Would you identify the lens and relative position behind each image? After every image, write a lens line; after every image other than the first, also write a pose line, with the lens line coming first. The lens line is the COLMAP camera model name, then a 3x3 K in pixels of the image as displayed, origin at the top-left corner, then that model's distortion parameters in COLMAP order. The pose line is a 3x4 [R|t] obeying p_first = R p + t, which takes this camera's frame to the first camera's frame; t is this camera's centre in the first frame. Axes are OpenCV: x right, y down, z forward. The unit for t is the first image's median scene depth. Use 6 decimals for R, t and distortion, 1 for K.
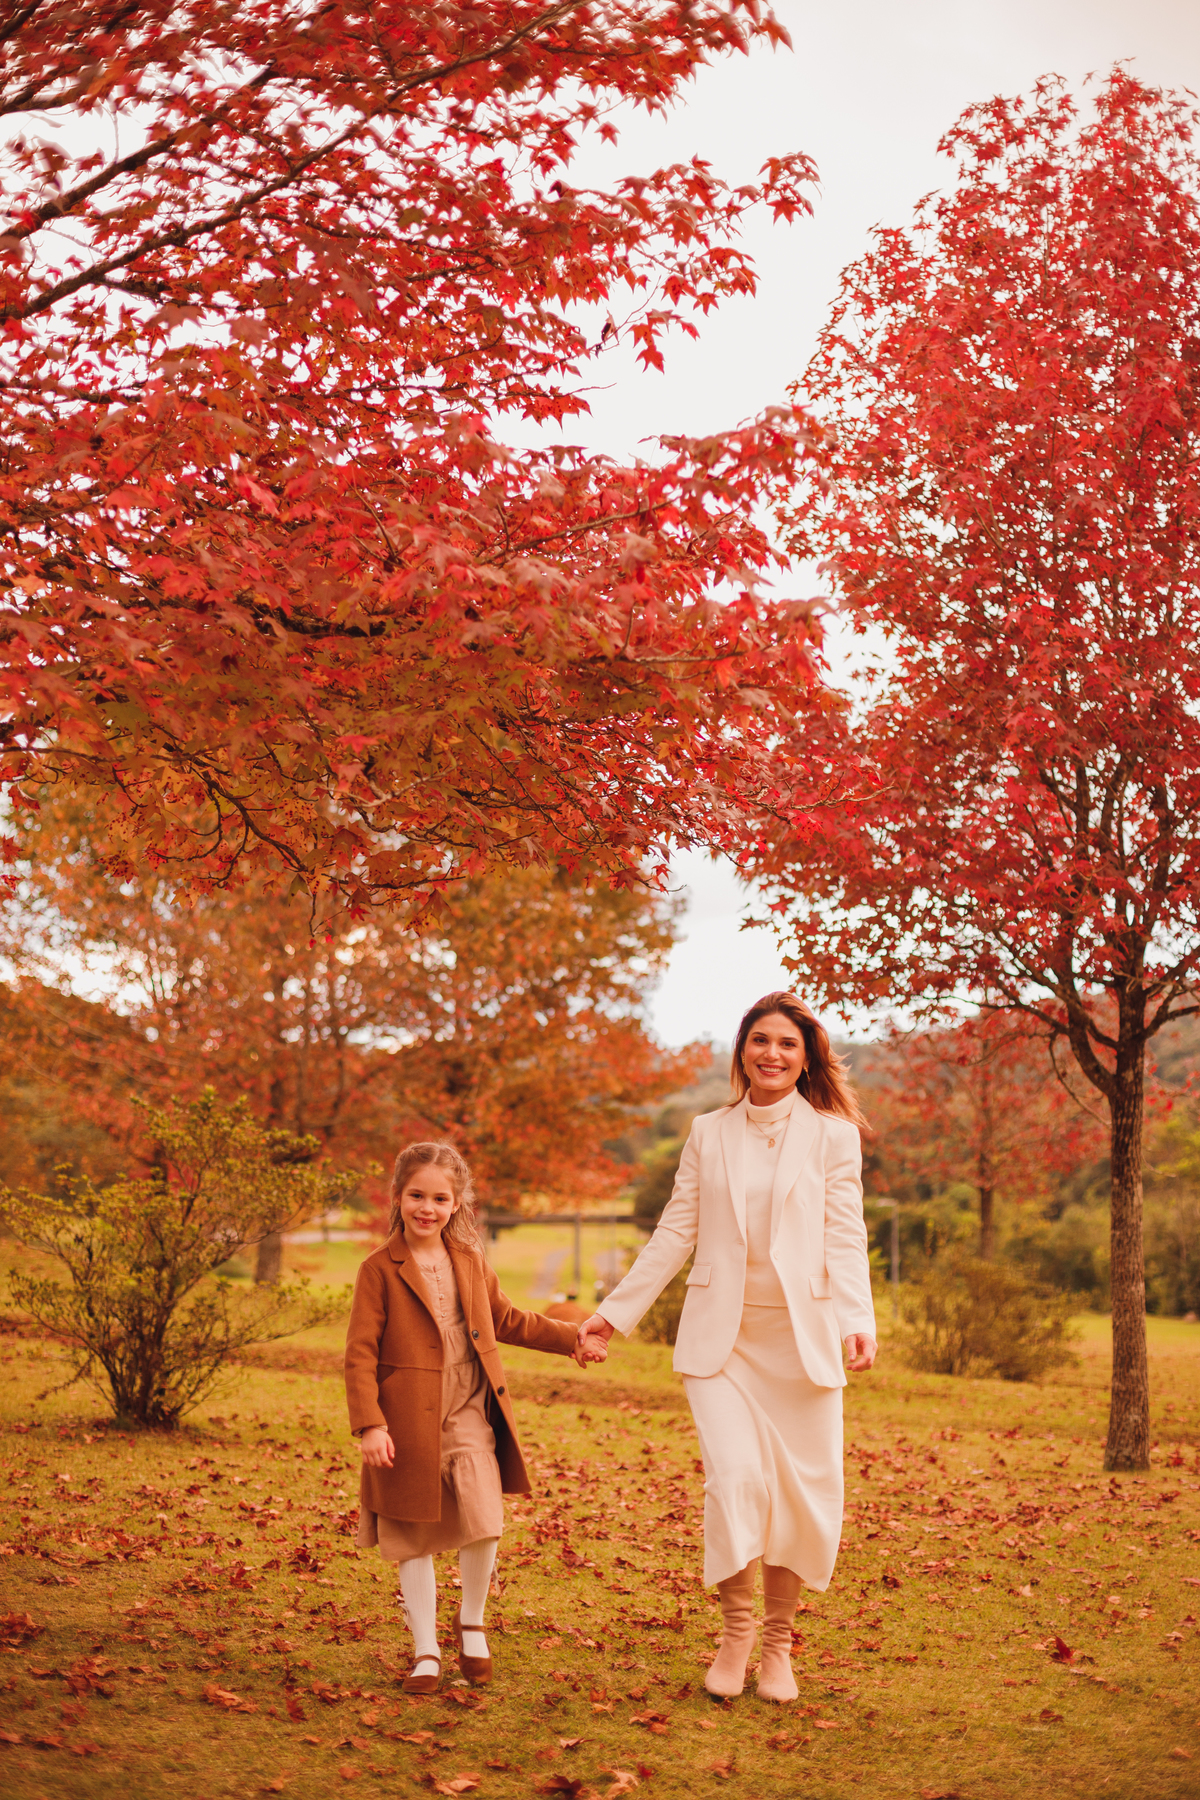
lens RADIAL K [[2616.2, 0, 600.0], [0, 2616.2, 900.0], [0, 0, 1]] dist [-0.172785, 0.261423]
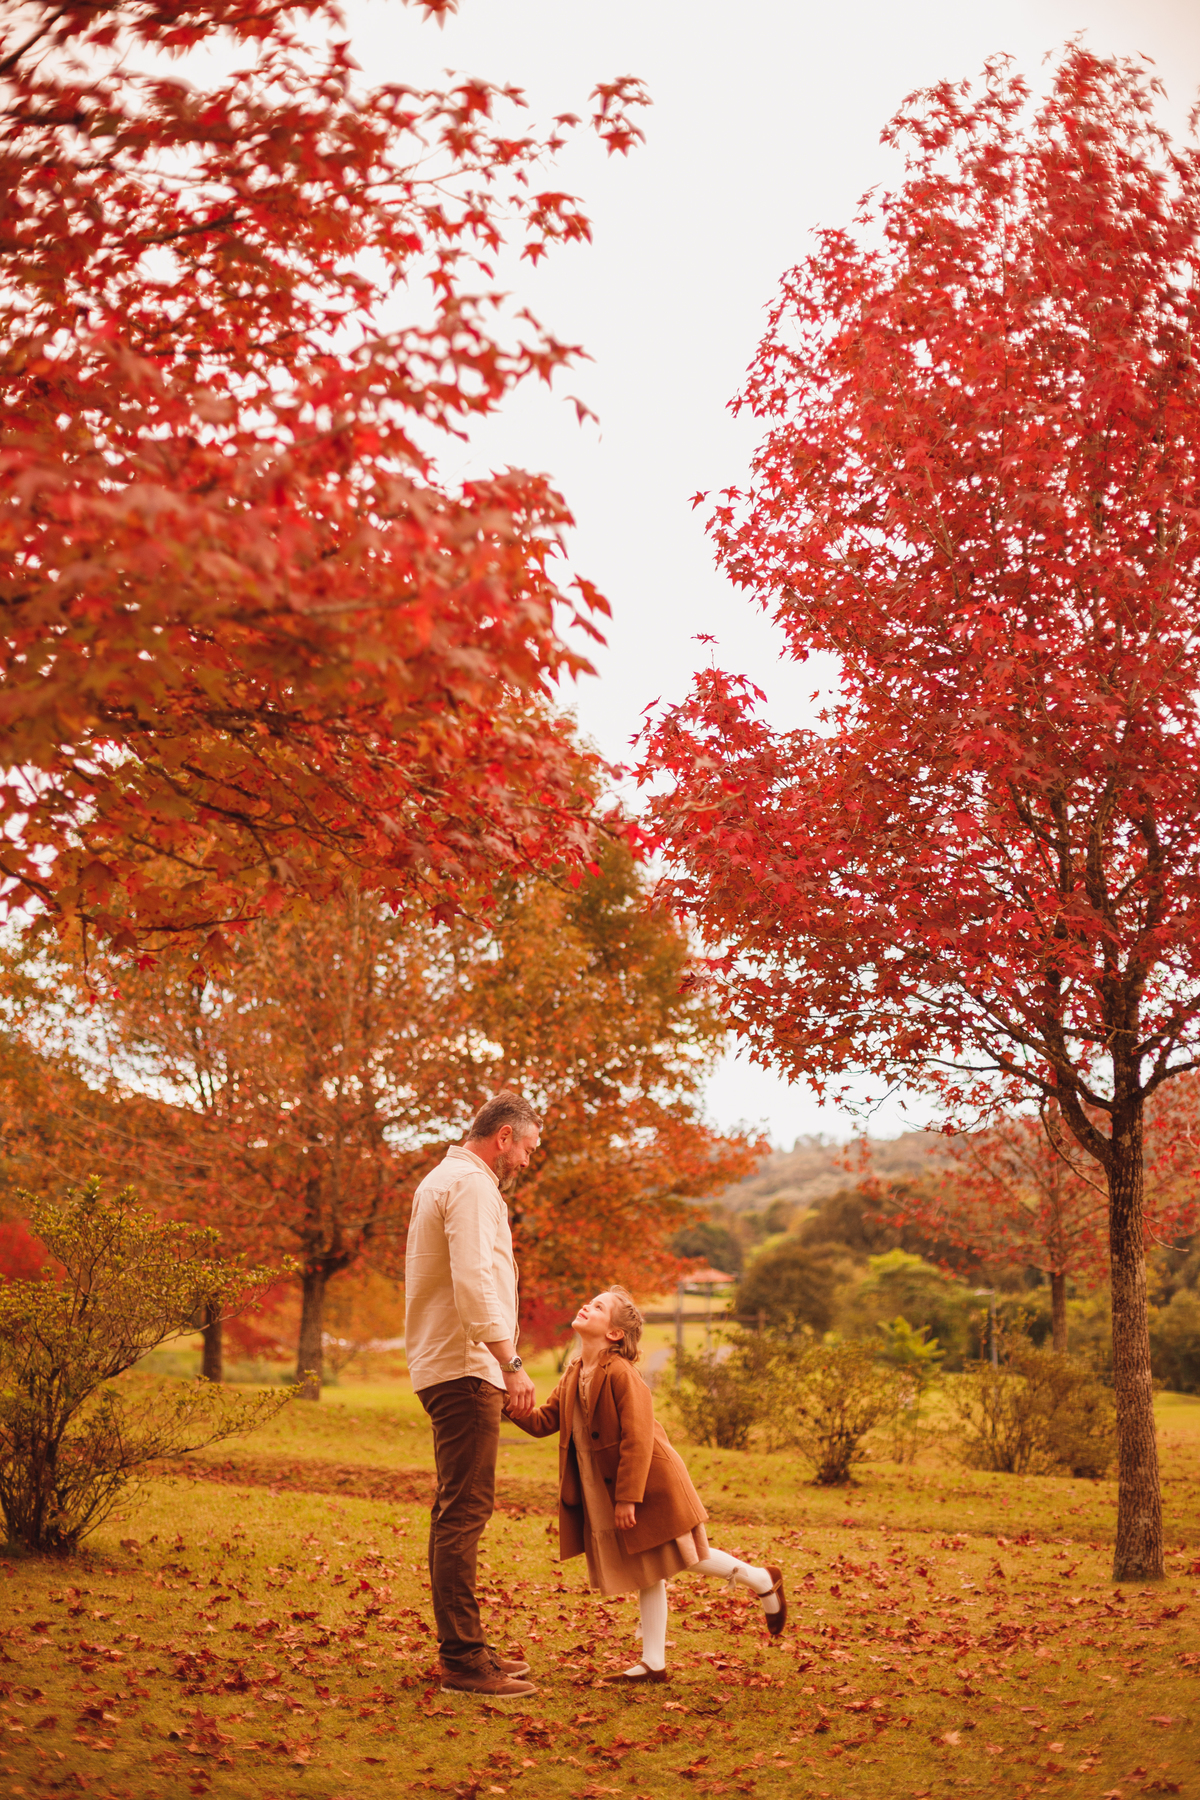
lens RADIAL K [[2616.2, 0, 600.0], [0, 2616.2, 900.0], [0, 0, 1]] dist [-0.172785, 0.261423]
pose [[0.998846, -0.029249, -0.038085, 0.061673], [0.027803, 0.998892, -0.037959, 0.014131], [0.039153, 0.036857, 0.998553, 0.095121]]
